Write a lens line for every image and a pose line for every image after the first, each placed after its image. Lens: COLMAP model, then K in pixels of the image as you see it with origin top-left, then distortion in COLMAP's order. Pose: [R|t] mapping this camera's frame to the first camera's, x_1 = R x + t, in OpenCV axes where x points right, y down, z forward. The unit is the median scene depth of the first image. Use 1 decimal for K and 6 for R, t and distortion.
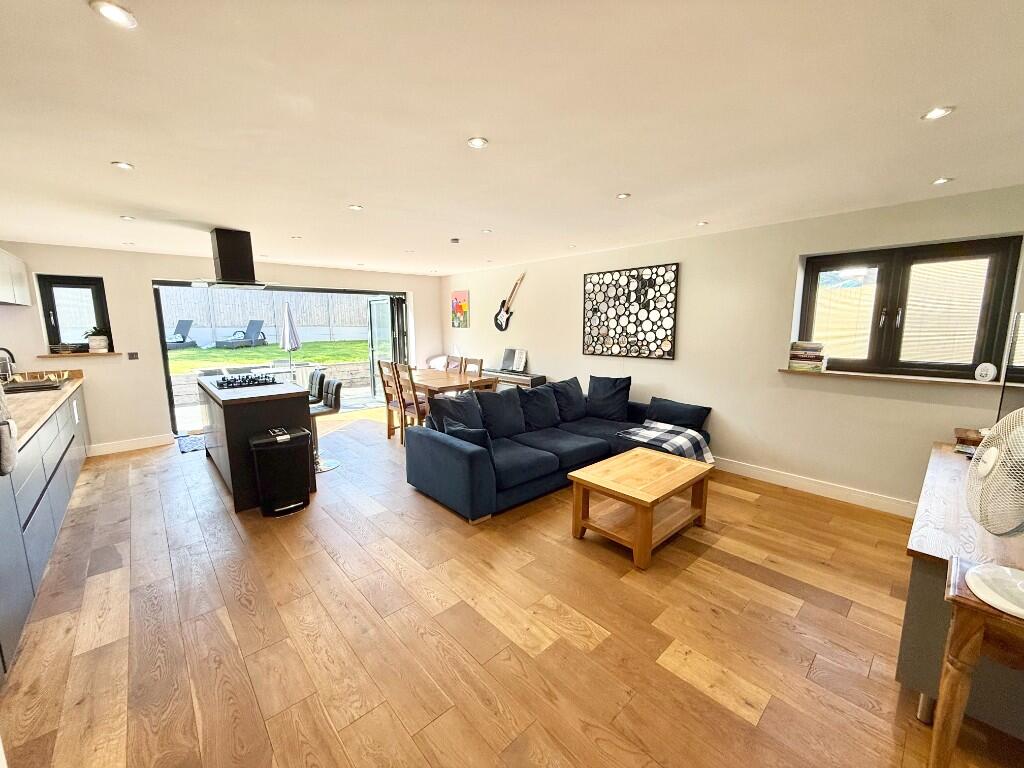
lens RADIAL K [[409.3, 0, 512.0], [0, 409.3, 384.0], [0, 0, 1]] dist [-0.002120, -0.000058]
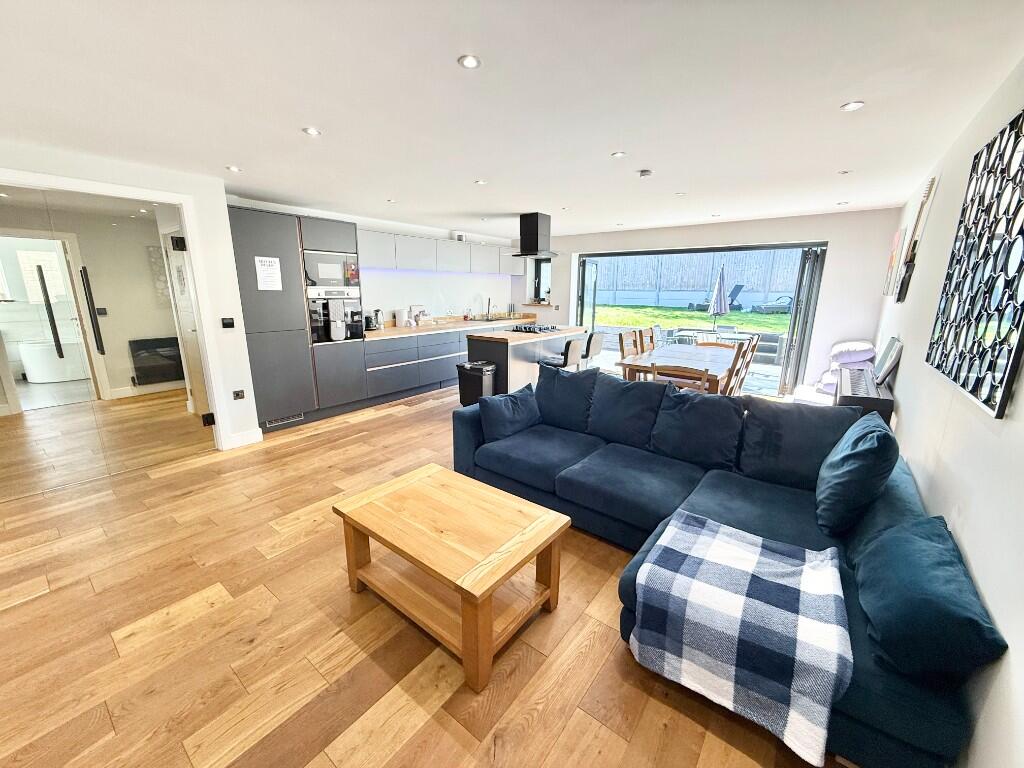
lens RADIAL K [[409.3, 0, 512.0], [0, 409.3, 384.0], [0, 0, 1]] dist [-0.002120, -0.000058]
pose [[0.162992, 0.230020, -0.959439, 0.423623], [-0.153001, 0.966572, 0.205738, -0.062051], [0.974692, 0.113262, 0.192737, 0.442042]]
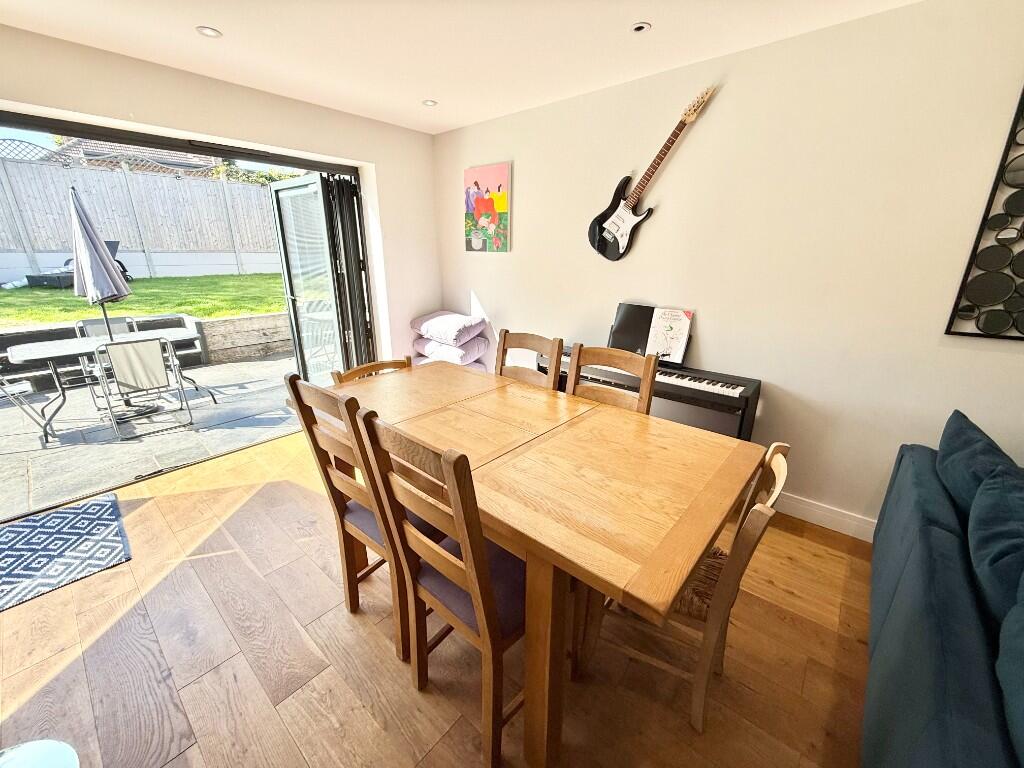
lens RADIAL K [[409.3, 0, 512.0], [0, 409.3, 384.0], [0, 0, 1]] dist [-0.002120, -0.000058]
pose [[0.993030, -0.031902, 0.113467, -0.177877], [0.012530, 0.985792, 0.167501, -0.077445], [-0.117198, -0.164912, 0.979321, 0.597579]]
